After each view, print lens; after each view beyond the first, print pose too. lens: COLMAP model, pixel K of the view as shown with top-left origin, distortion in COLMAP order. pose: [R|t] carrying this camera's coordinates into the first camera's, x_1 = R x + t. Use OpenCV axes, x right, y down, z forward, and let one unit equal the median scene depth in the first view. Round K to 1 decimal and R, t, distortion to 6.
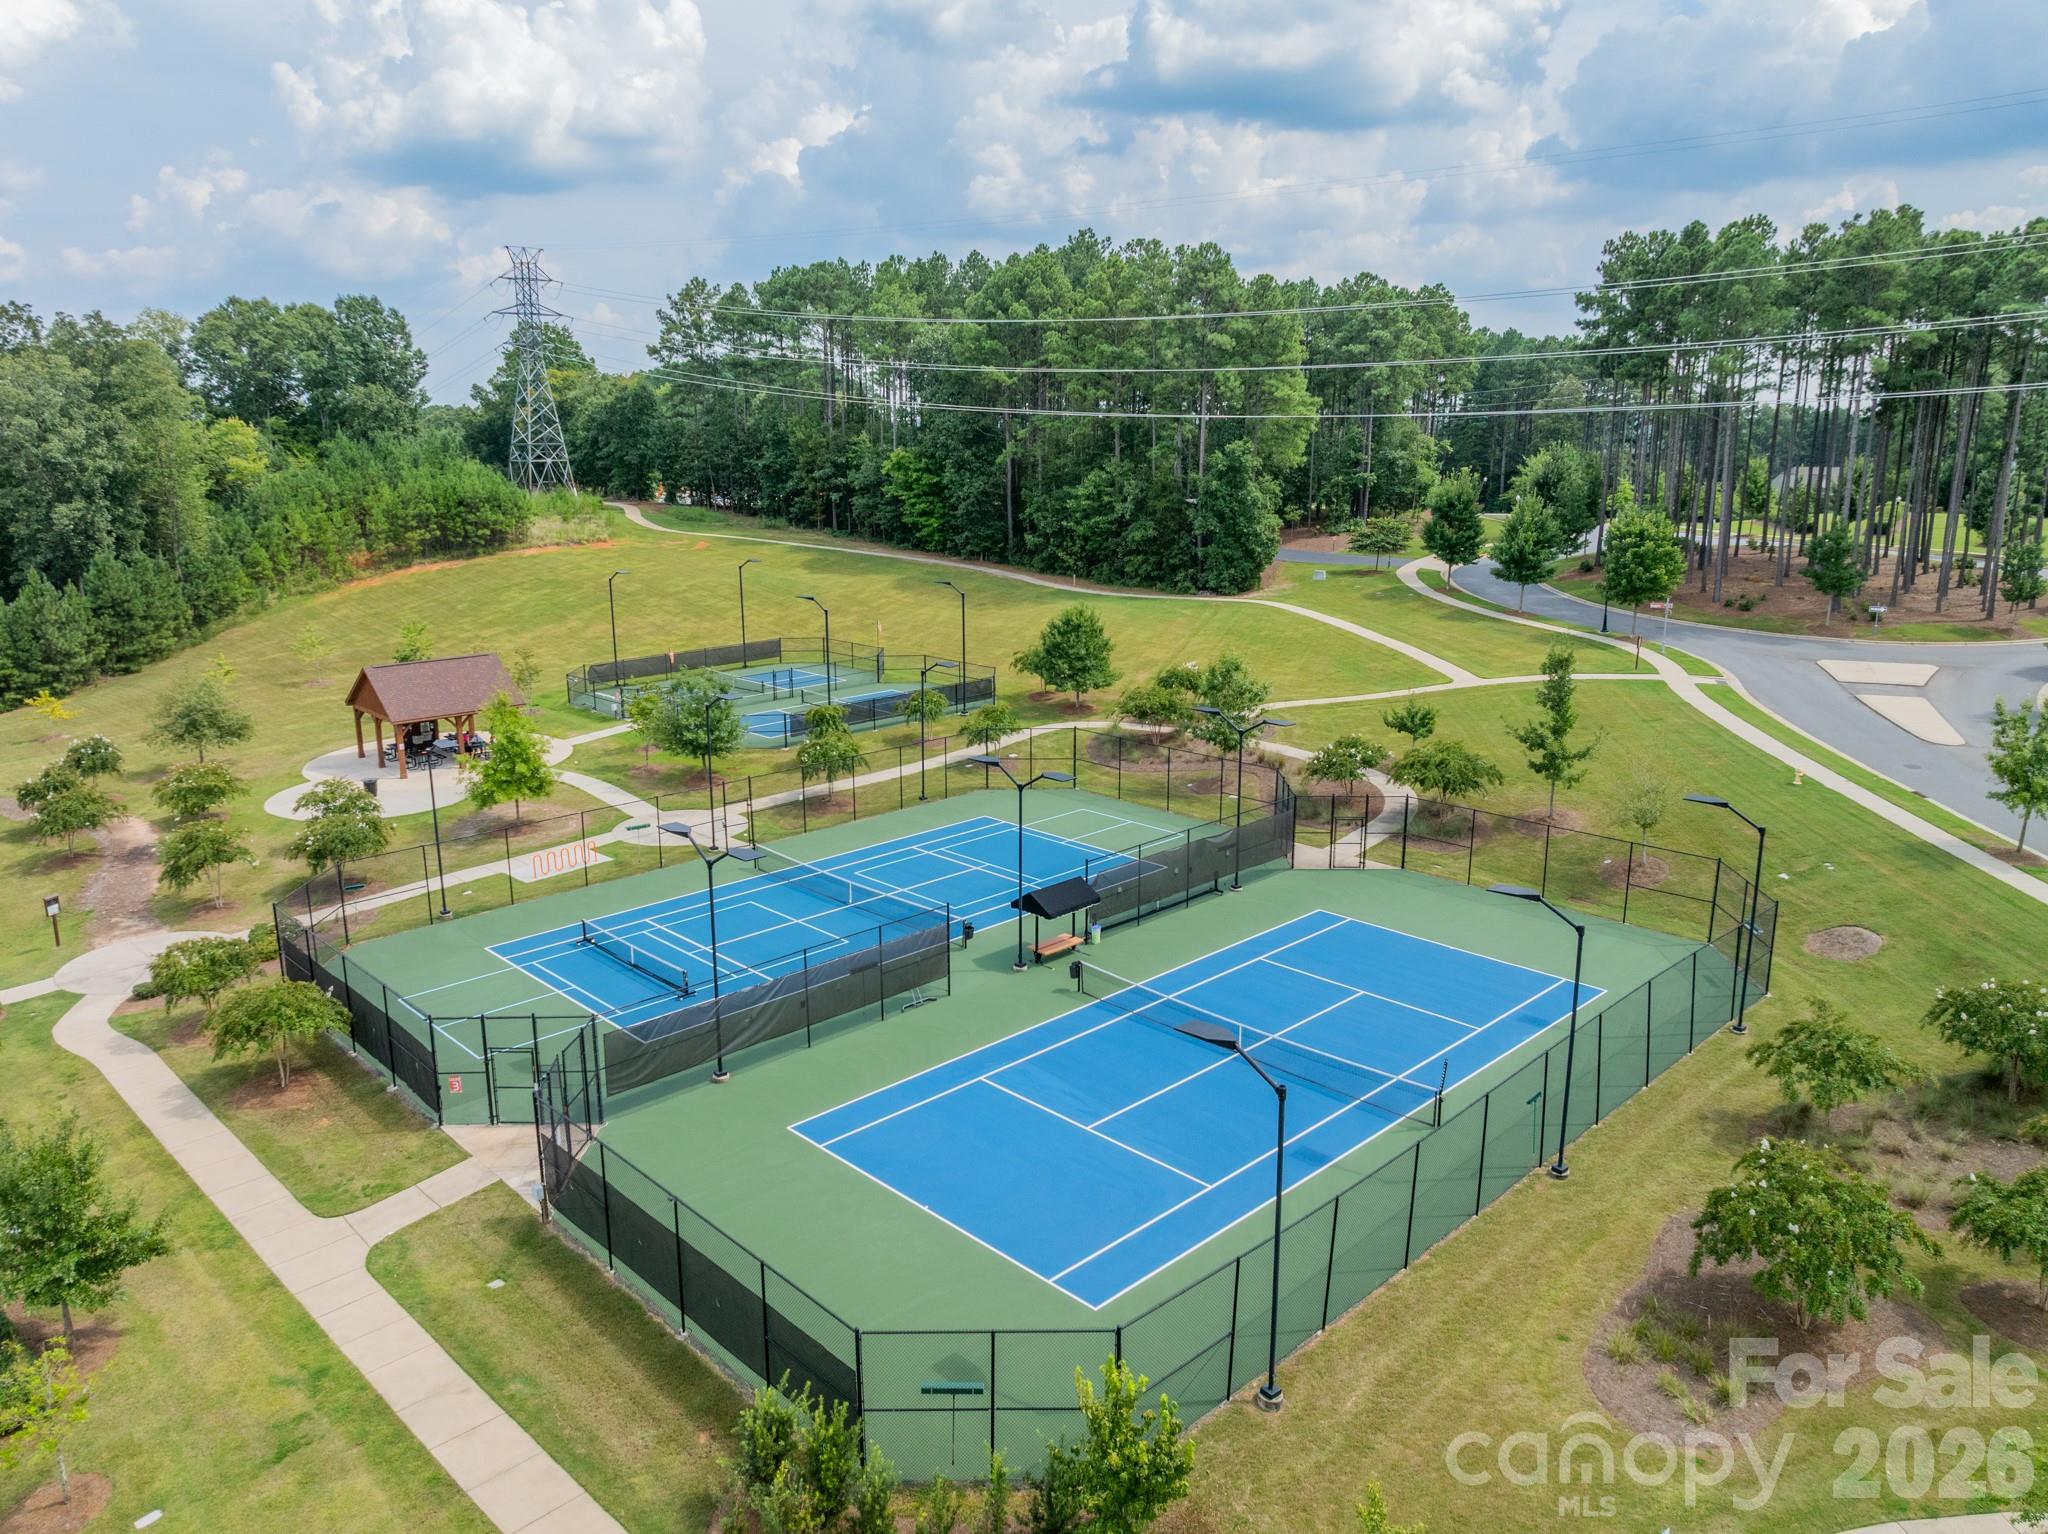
lens RADIAL K [[1430.2, 0, 1024.0], [0, 1430.2, 764.3], [0, 0, 1]] dist [-0.043112, 0.005417]
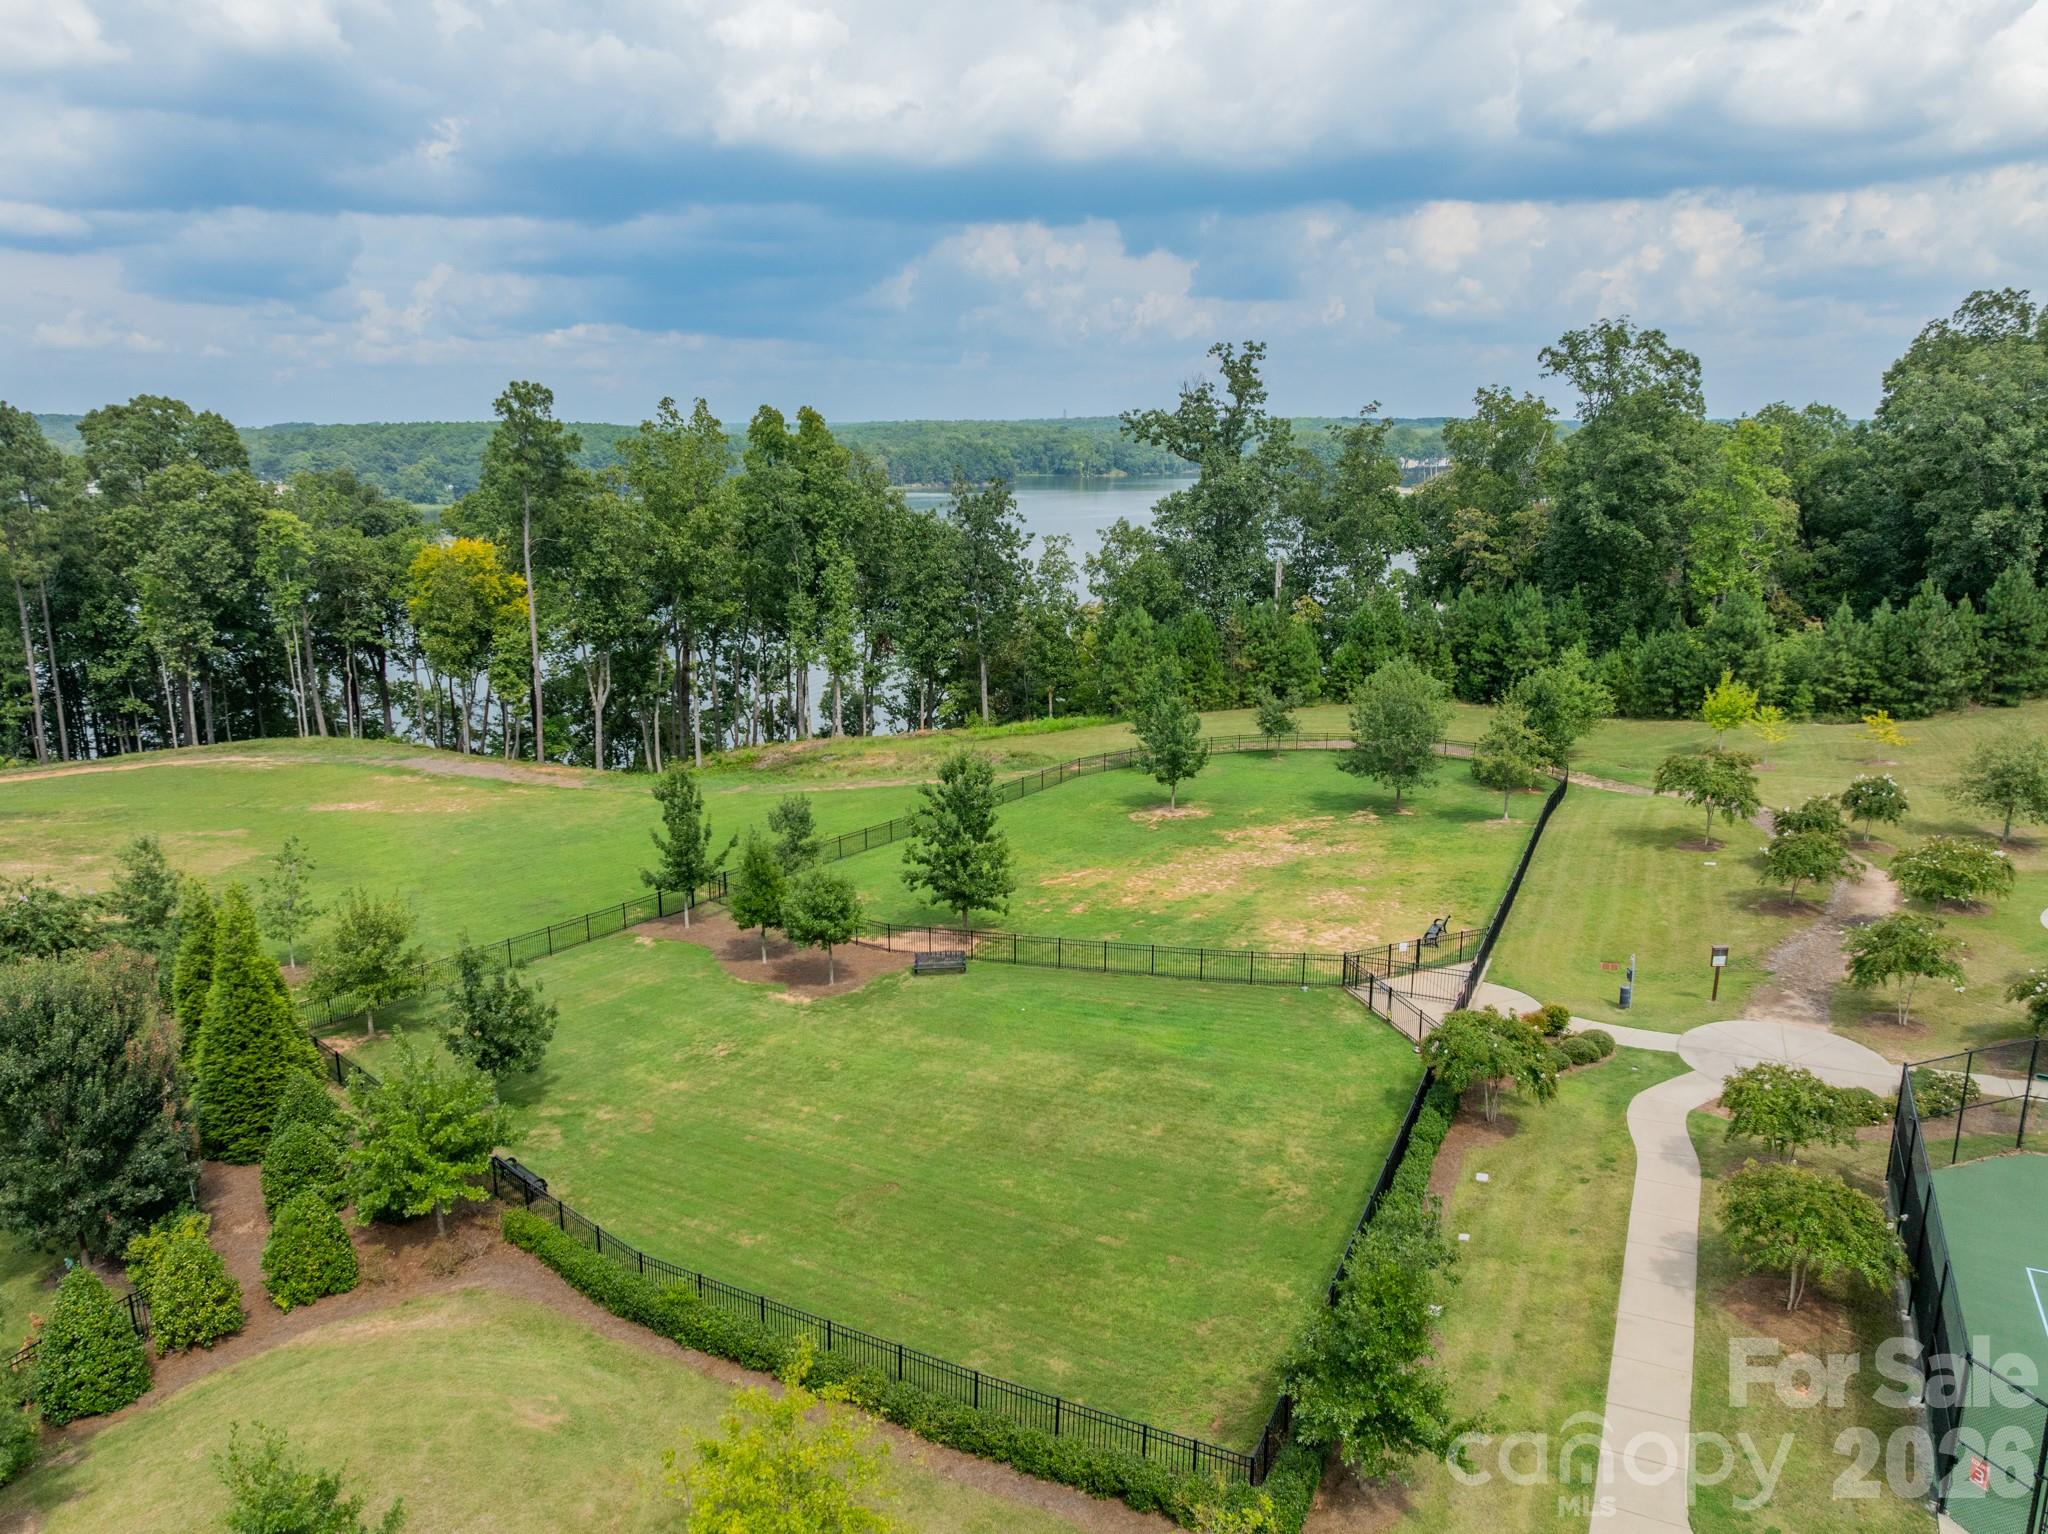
lens RADIAL K [[1430.2, 0, 1019.1], [0, 1430.2, 776.0], [0, 0, 1]] dist [-0.043112, 0.005417]
pose [[0.315992, 0.219774, -0.922956, -0.011299], [-0.210870, 0.964738, 0.157528, -0.032004], [0.925031, 0.144846, 0.351194, 0.132400]]
